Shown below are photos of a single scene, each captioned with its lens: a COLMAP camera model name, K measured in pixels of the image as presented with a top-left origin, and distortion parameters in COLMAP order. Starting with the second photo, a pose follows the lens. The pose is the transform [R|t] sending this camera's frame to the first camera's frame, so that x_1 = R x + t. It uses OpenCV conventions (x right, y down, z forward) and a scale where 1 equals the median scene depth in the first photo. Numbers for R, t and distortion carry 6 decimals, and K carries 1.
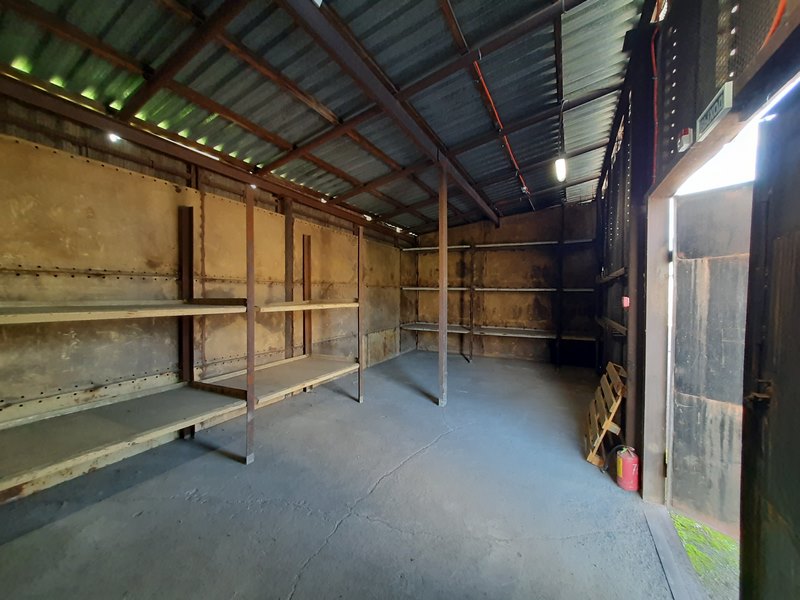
lens RADIAL K [[314.2, 0, 404.1], [0, 314.2, 300.6], [0, 0, 1]] dist [-0.000481, 0.000198]
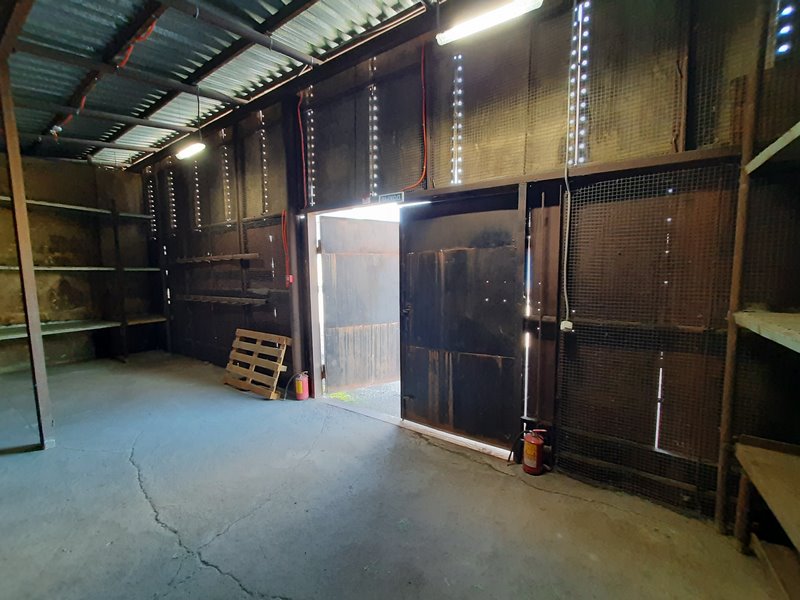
lens RADIAL K [[316.7, 0, 409.7], [0, 316.7, 299.8], [0, 0, 1]] dist [-0.002961, -0.000522]
pose [[0.082598, -0.091582, 0.992366, -0.531320], [0.027249, 0.995604, 0.089613, -0.010272], [-0.996210, 0.019639, 0.084730, 0.236726]]
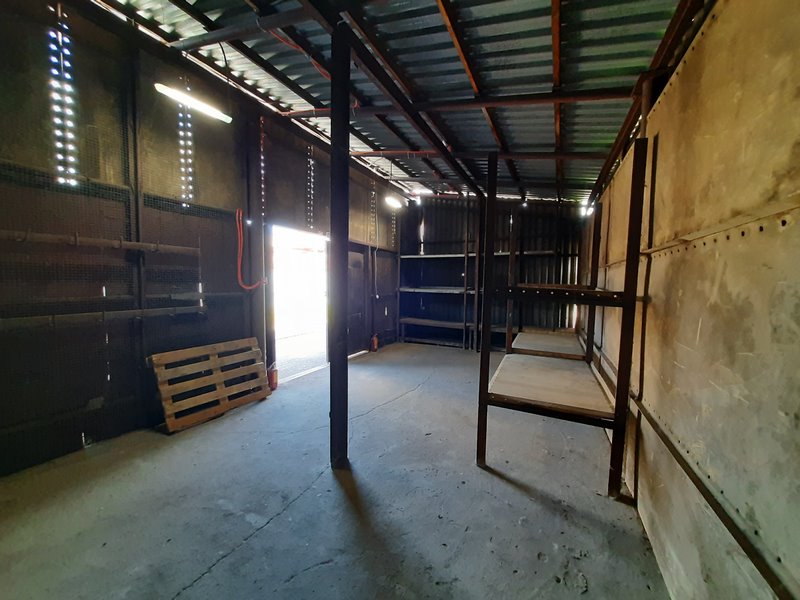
lens RADIAL K [[309.6, 0, 408.5], [0, 309.6, 300.2], [0, 0, 1]] dist [0.000231, 0.000098]
pose [[-0.999162, -0.018267, -0.036636, 0.025946], [-0.021144, 0.996590, 0.079761, -0.026594], [0.035054, 0.080469, -0.996141, 1.912856]]
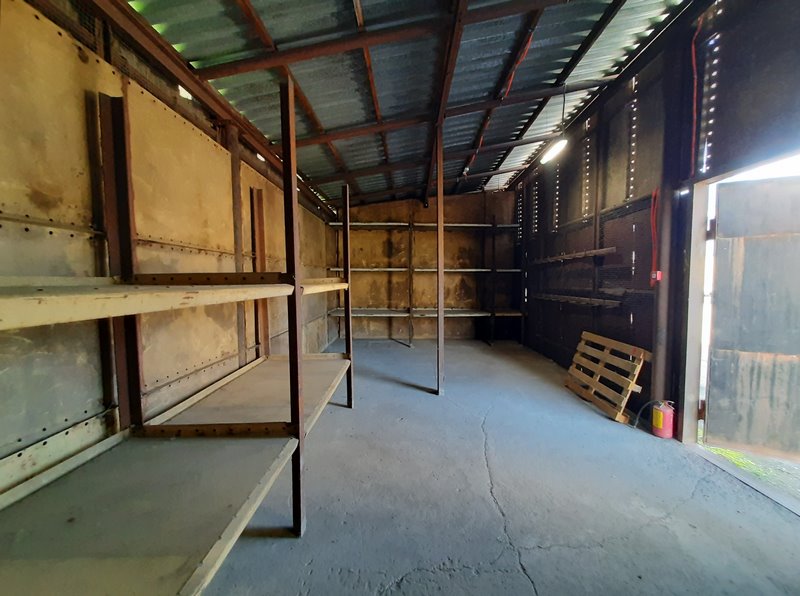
lens RADIAL K [[319.1, 0, 405.5], [0, 319.1, 299.5], [0, 0, 1]] dist [-0.000945, 0.000658]
pose [[0.894028, -0.035136, 0.446632, -0.456753], [0.016047, 0.998792, 0.046453, 0.016167], [-0.447724, -0.034364, 0.893511, 0.277518]]
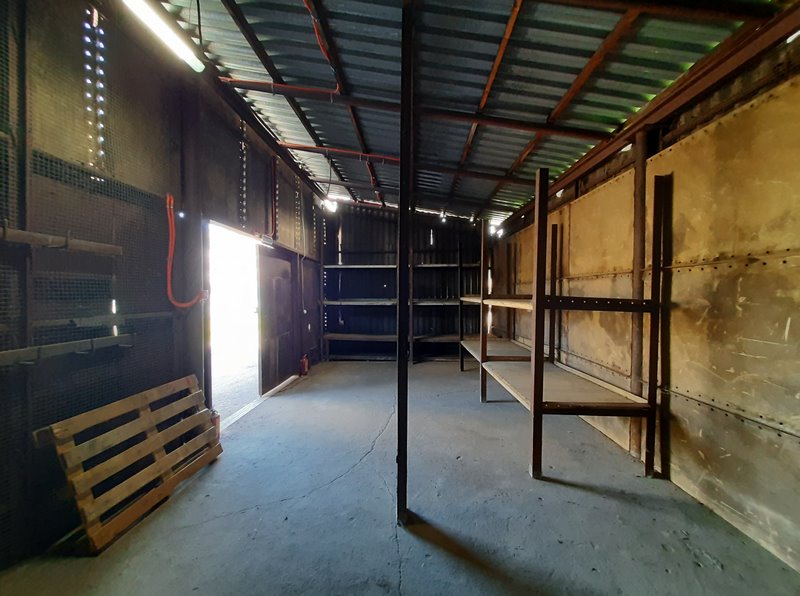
lens RADIAL K [[314.2, 0, 404.1], [0, 314.2, 298.6], [0, 0, 1]] dist [-0.000481, 0.000198]
pose [[-0.900077, -0.001032, -0.435731, 0.406629], [-0.015735, 0.999422, 0.030138, -0.019358], [0.435448, 0.033983, -0.899572, 1.743639]]
